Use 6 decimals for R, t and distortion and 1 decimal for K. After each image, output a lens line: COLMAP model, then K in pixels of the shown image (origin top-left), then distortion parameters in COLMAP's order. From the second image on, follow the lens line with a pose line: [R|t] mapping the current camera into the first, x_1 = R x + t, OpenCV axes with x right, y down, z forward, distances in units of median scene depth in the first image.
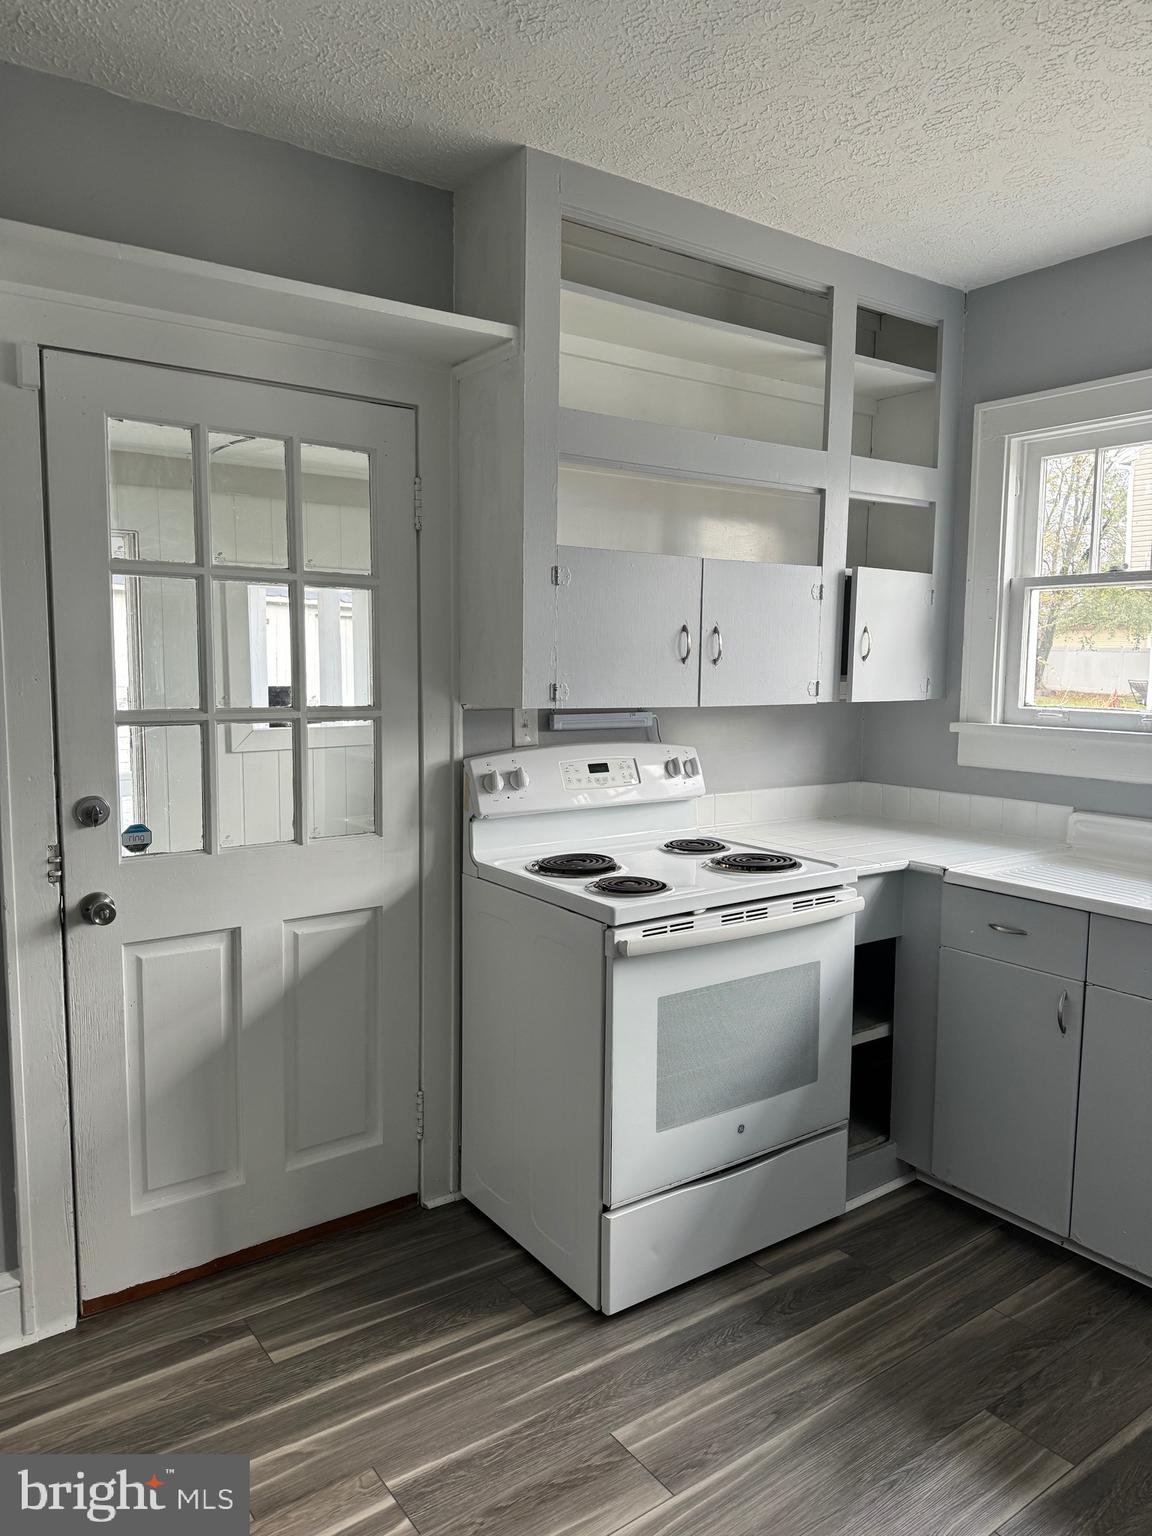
lens RADIAL K [[1087.0, 0, 573.6], [0, 1087.0, 767.0], [0, 0, 1]] dist [0.053749, -0.056089]
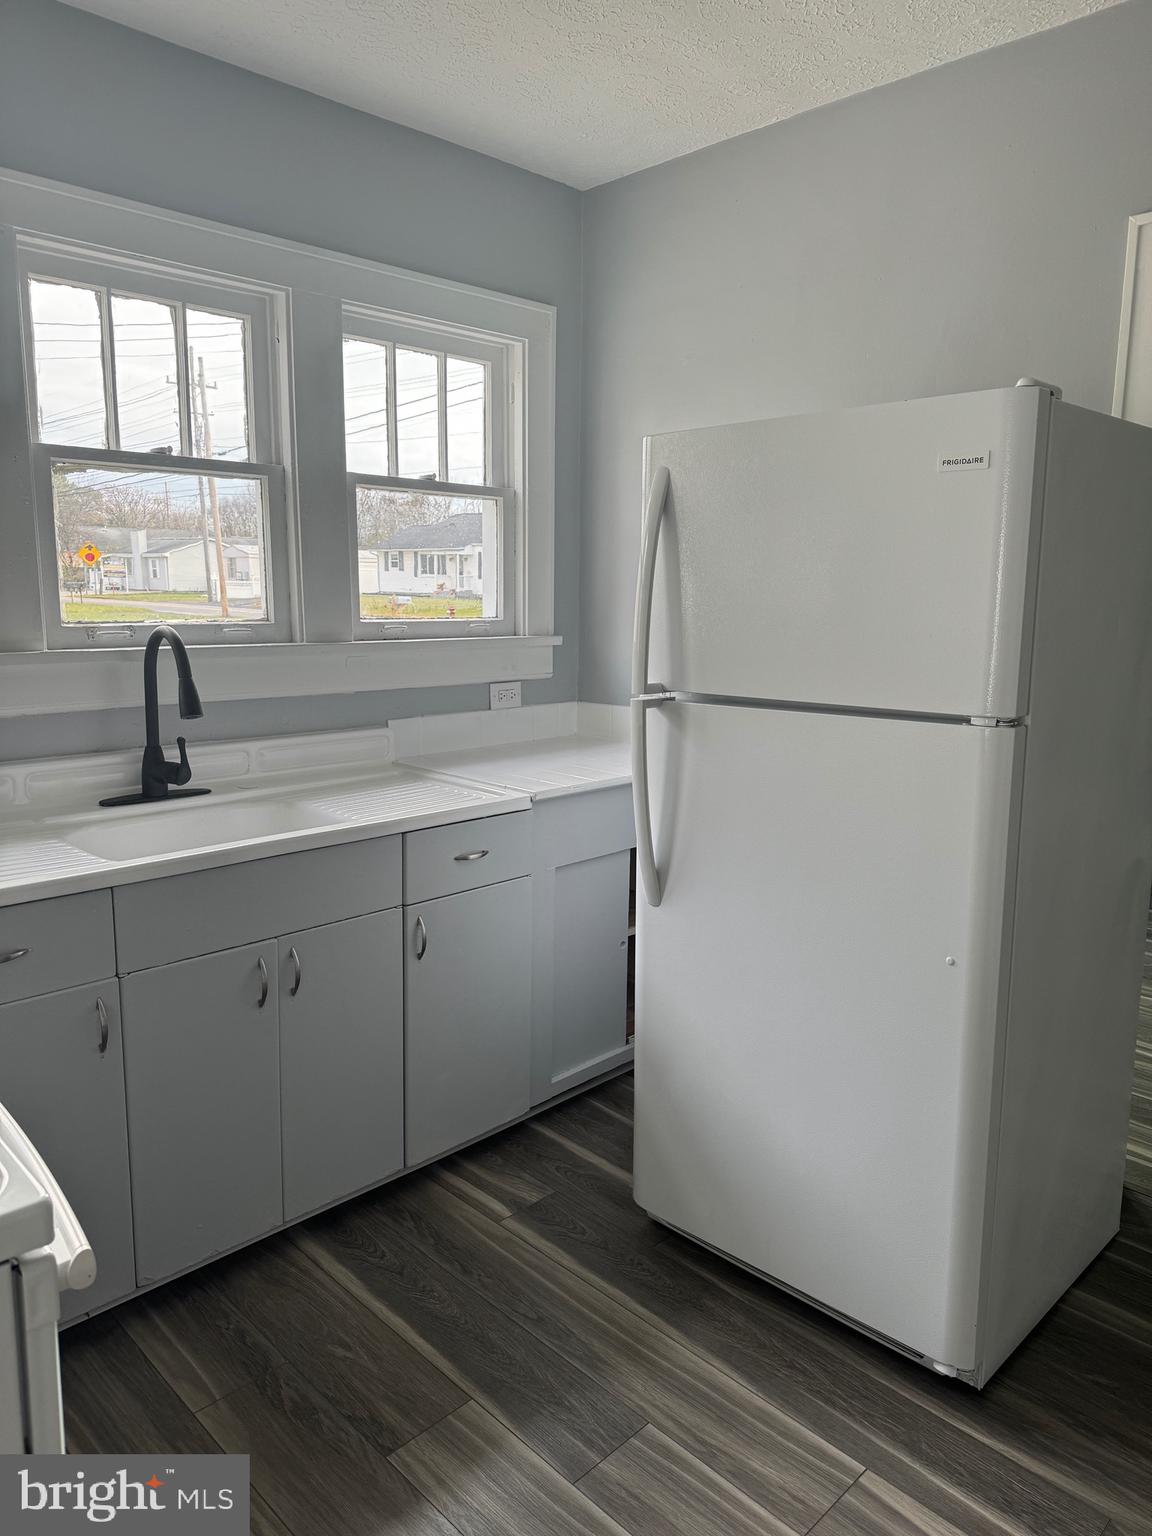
lens RADIAL K [[1087.0, 0, 584.1], [0, 1087.0, 764.2], [0, 0, 1]] dist [0.053749, -0.056089]
pose [[-0.159635, -0.175013, 0.971538, -0.299341], [0.079946, 0.978635, 0.189427, -0.068151], [-0.983934, 0.107910, -0.142233, 0.716234]]
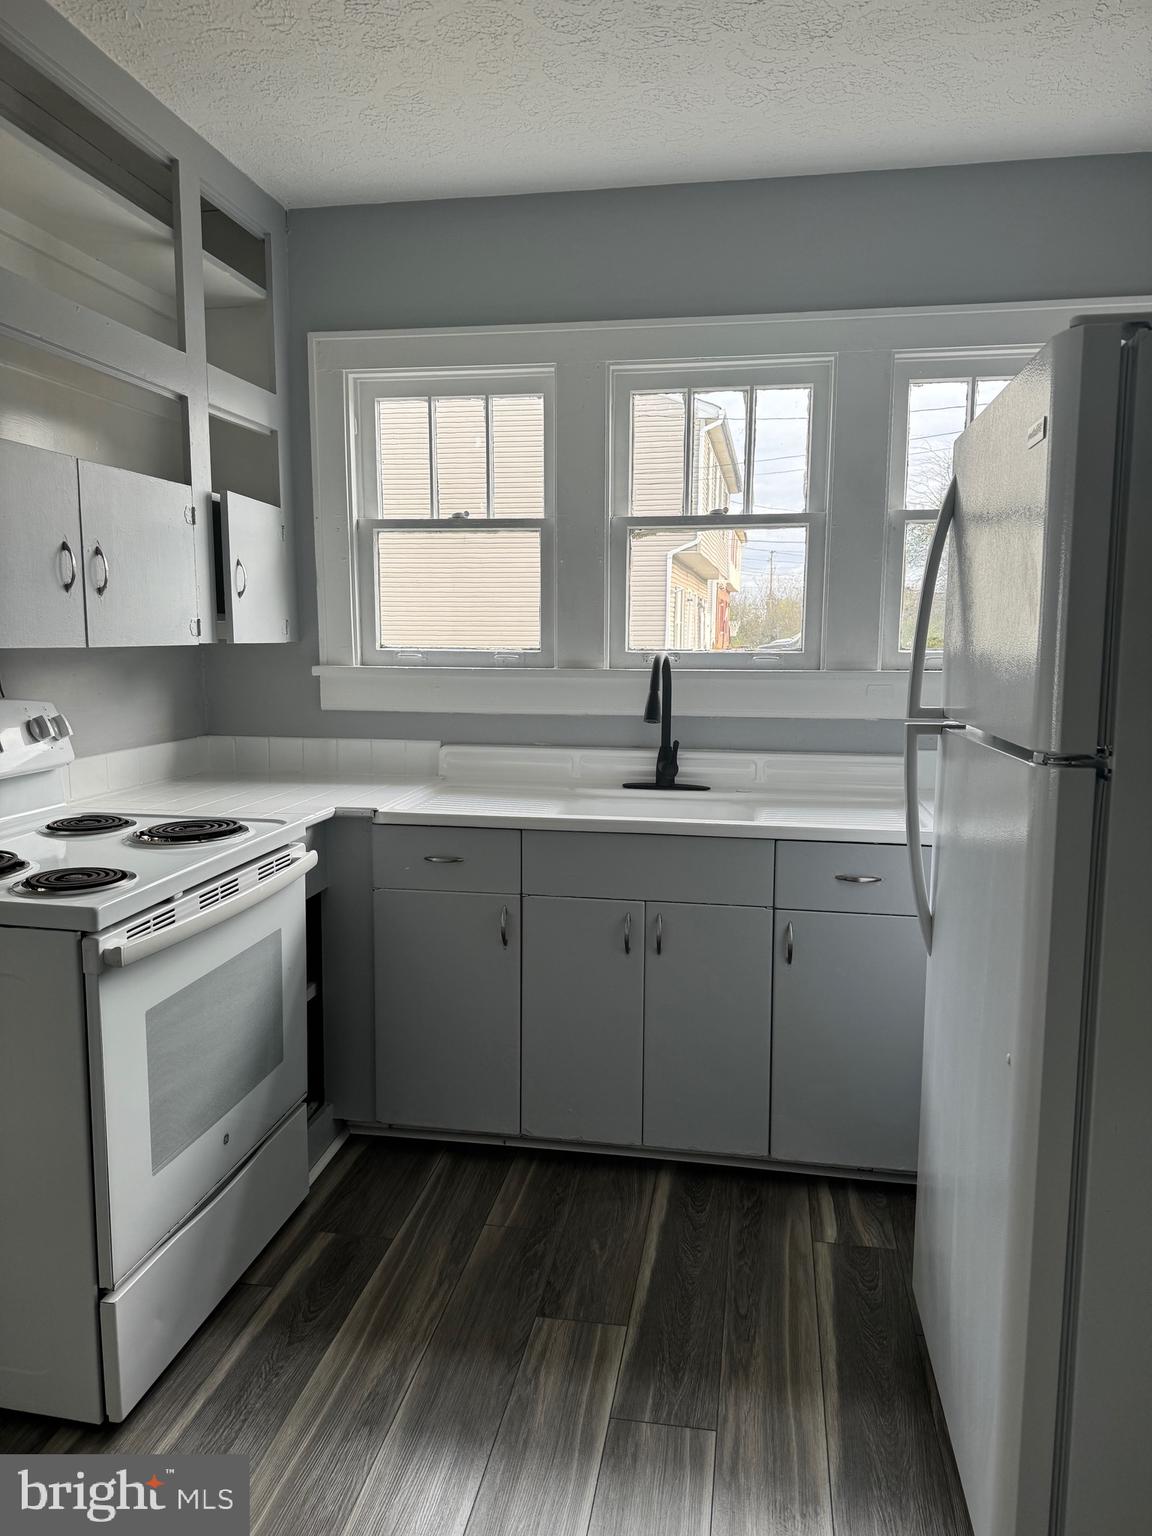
lens RADIAL K [[1087.0, 0, 583.2], [0, 1087.0, 770.3], [0, 0, 1]] dist [0.053749, -0.056089]
pose [[0.711489, -0.094571, 0.696304, -0.207921], [0.069018, 0.995516, 0.064686, 0.006993], [-0.699299, 0.002034, 0.714826, 0.181140]]
